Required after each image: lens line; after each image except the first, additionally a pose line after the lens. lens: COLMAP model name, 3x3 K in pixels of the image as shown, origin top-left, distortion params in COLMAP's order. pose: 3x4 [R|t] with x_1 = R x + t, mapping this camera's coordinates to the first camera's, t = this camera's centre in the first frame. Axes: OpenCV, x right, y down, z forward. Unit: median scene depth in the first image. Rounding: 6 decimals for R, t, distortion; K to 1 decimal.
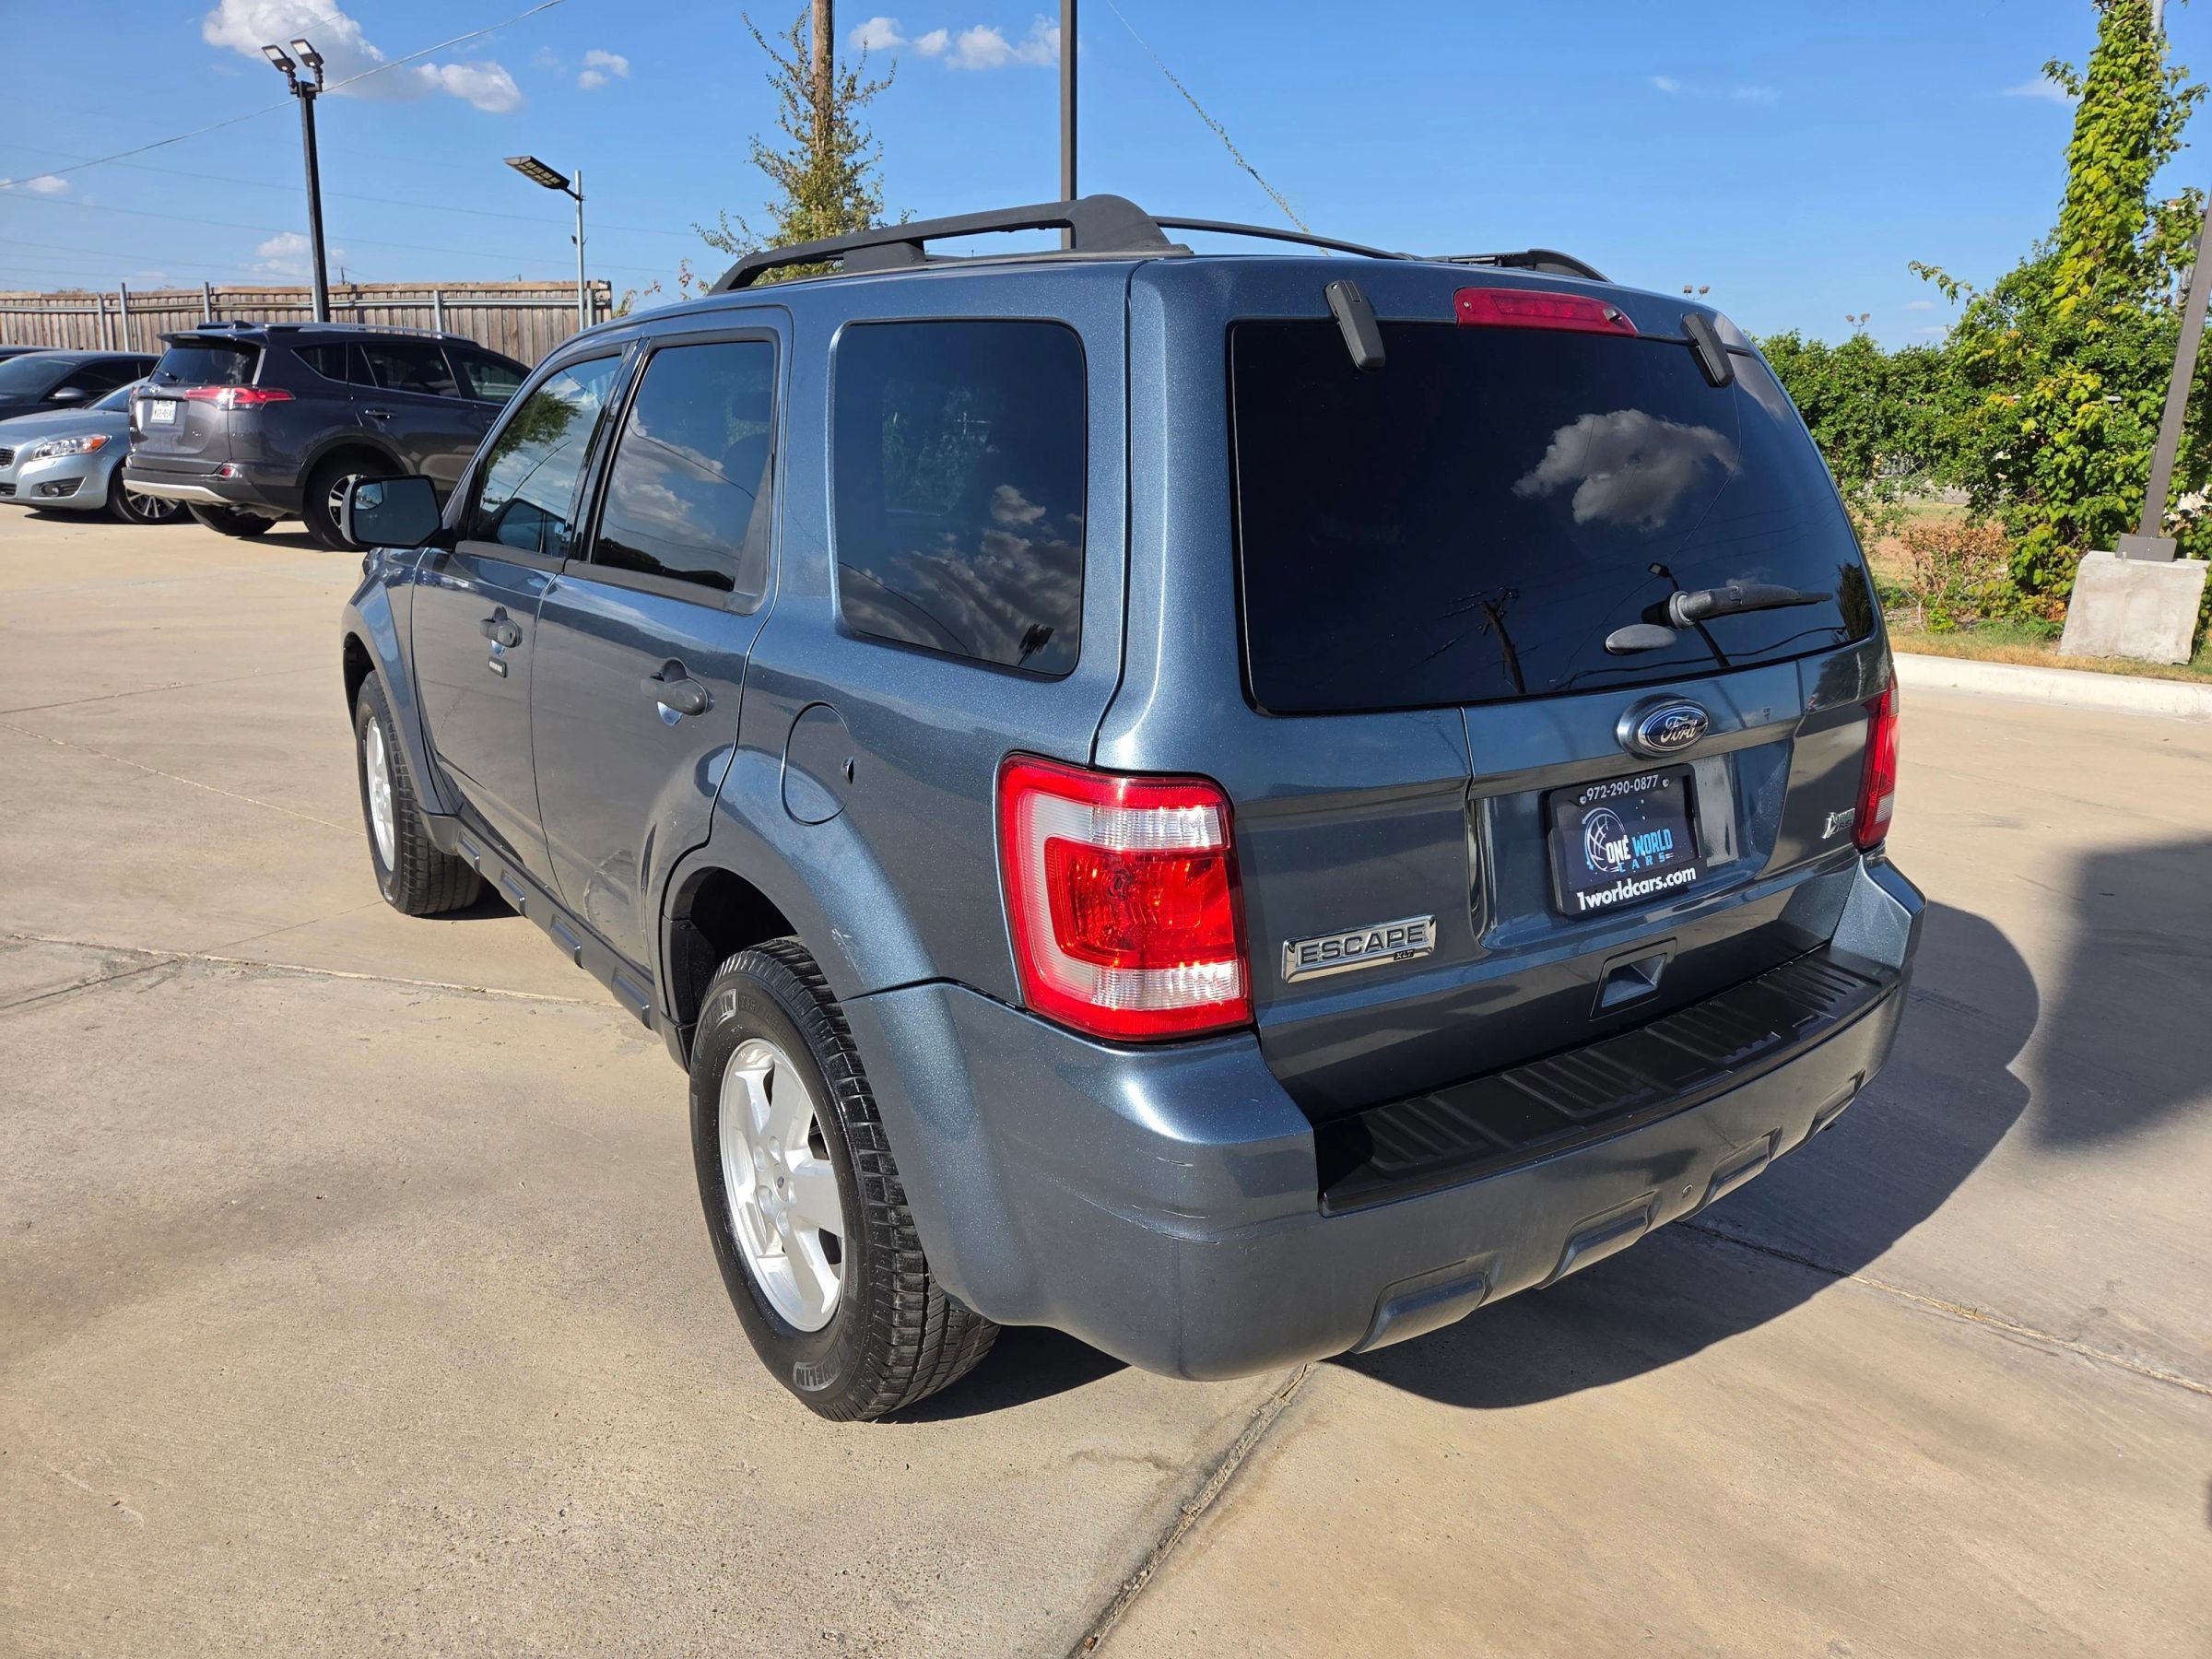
lens RADIAL K [[1484.2, 0, 1106.0], [0, 1484.2, 829.5], [0, 0, 1]] dist [0.065171, -0.050540]
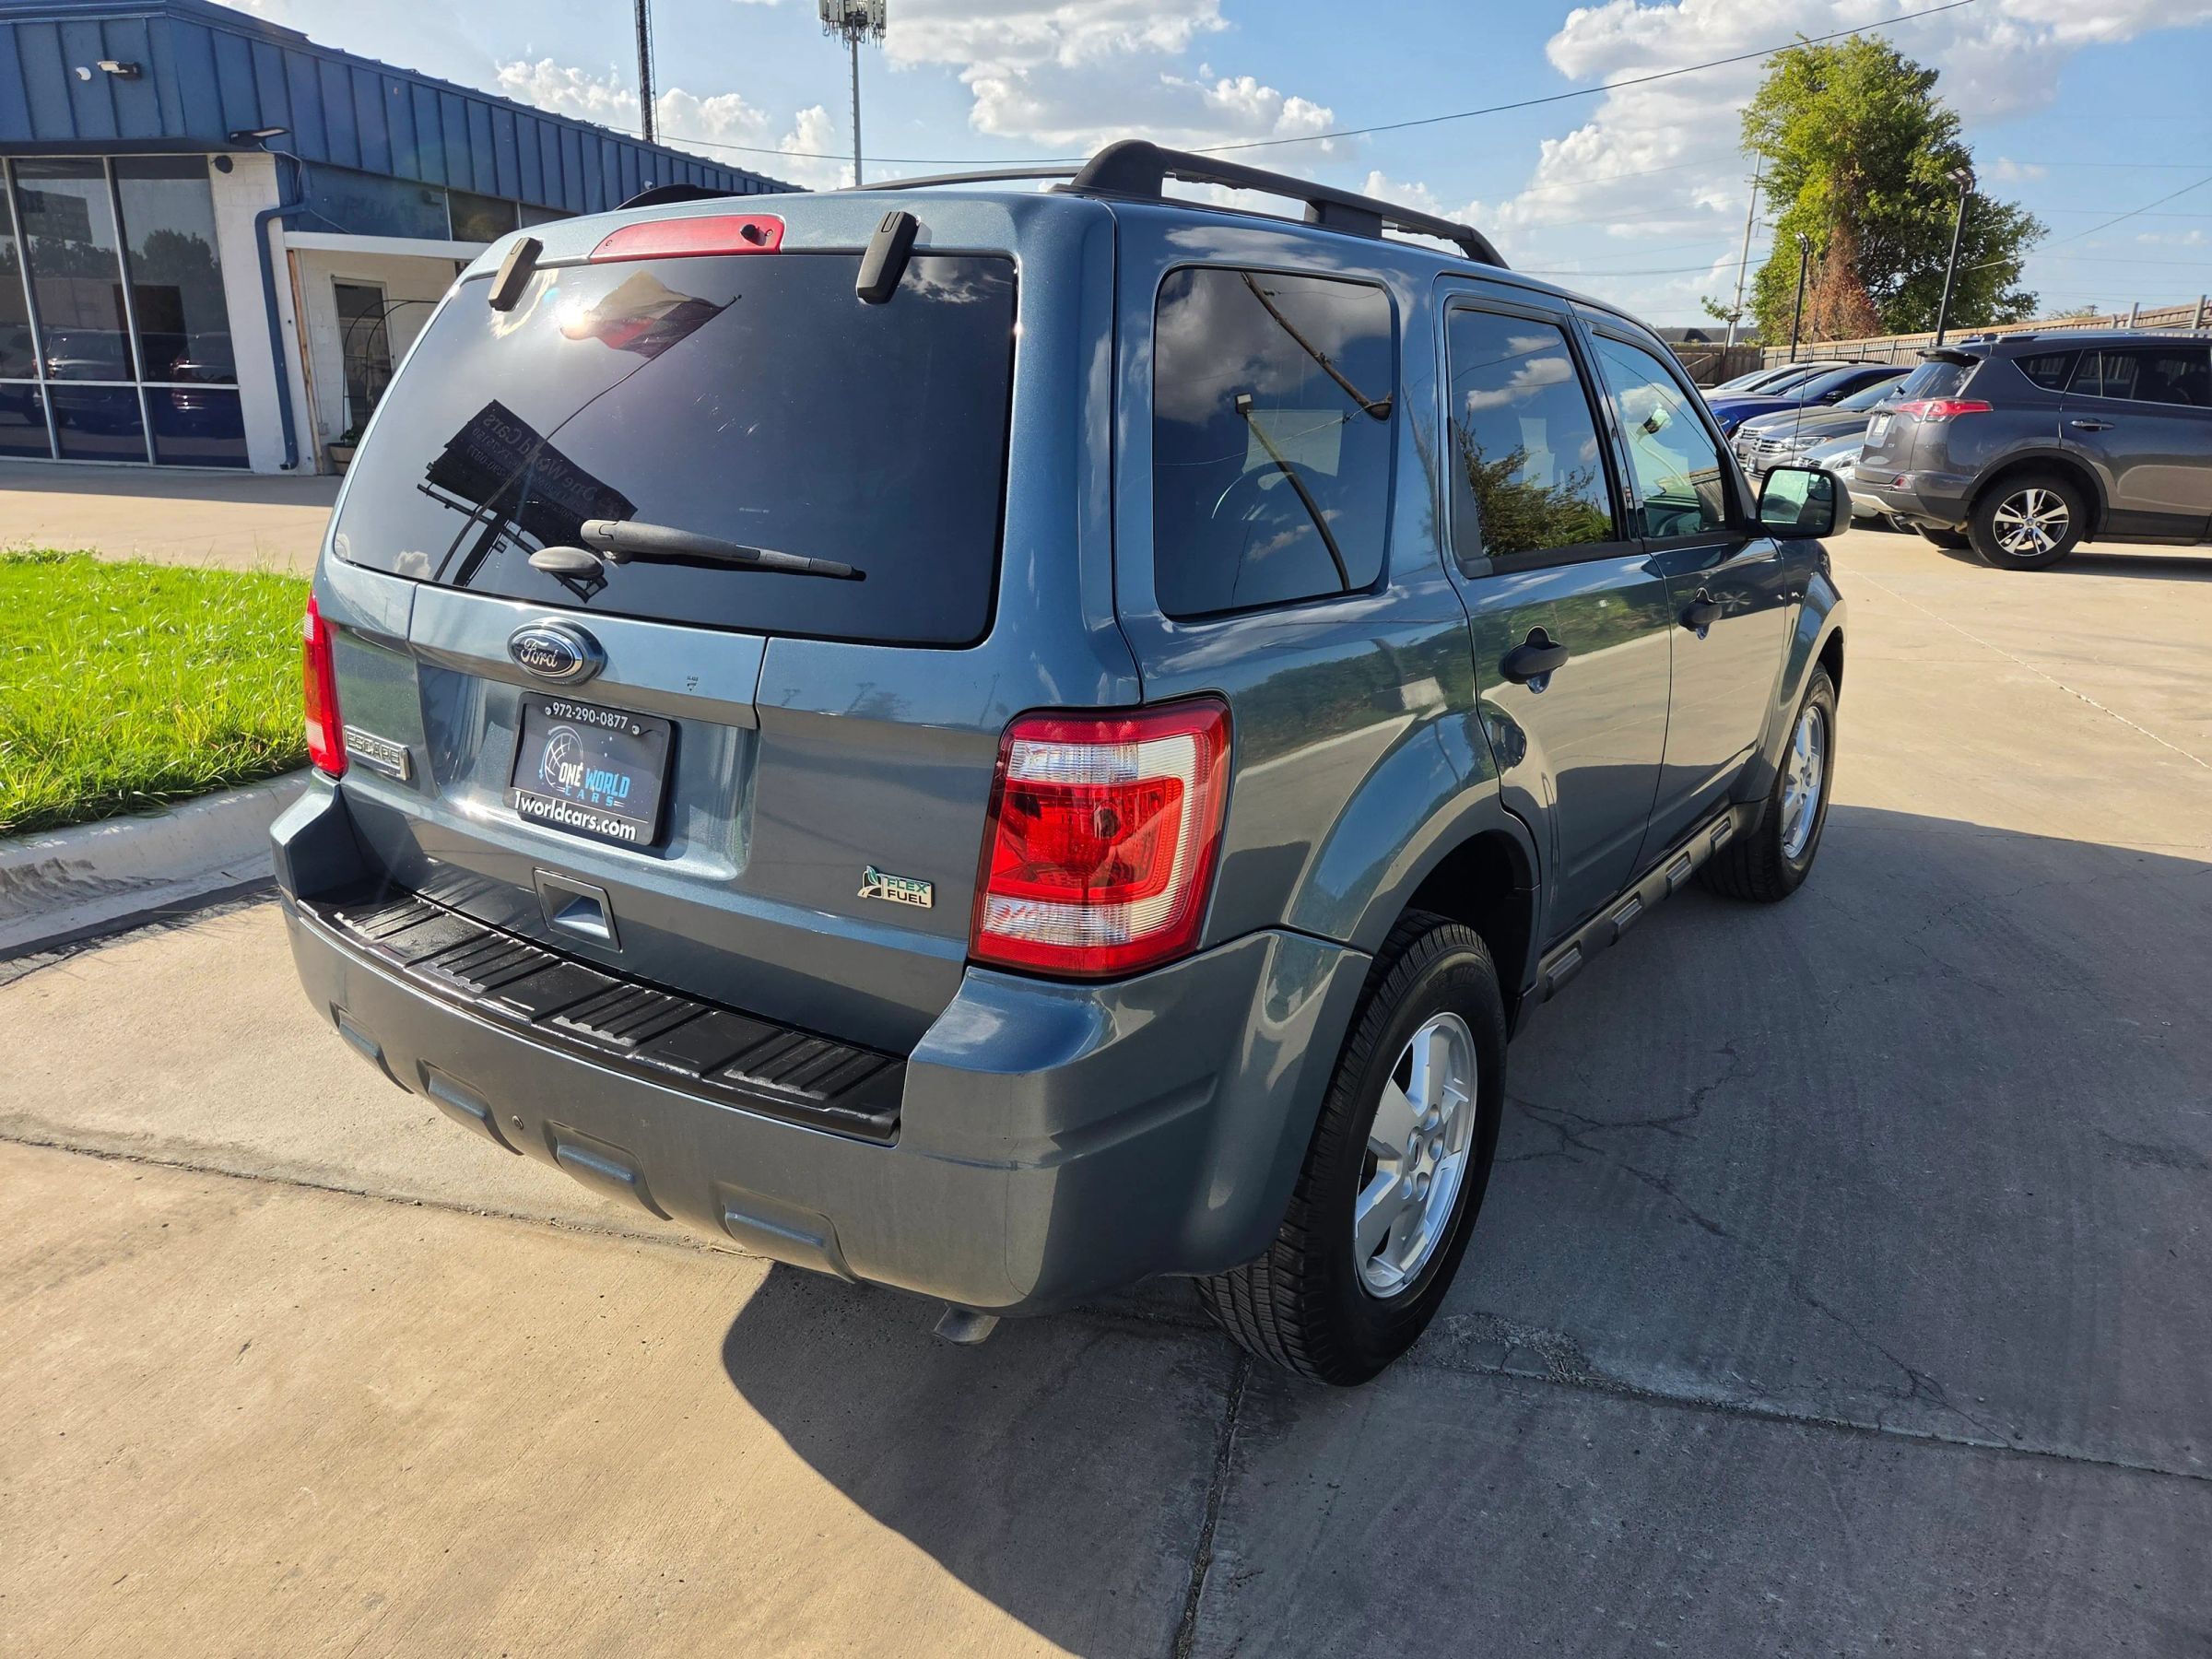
lens RADIAL K [[1484.2, 0, 1106.0], [0, 1484.2, 829.5], [0, 0, 1]] dist [0.065171, -0.050540]
pose [[0.292147, 0.242904, -0.925012, 0.266211], [-0.261605, 0.950617, 0.167004, -0.040772], [0.919898, 0.193198, 0.341265, 0.190694]]
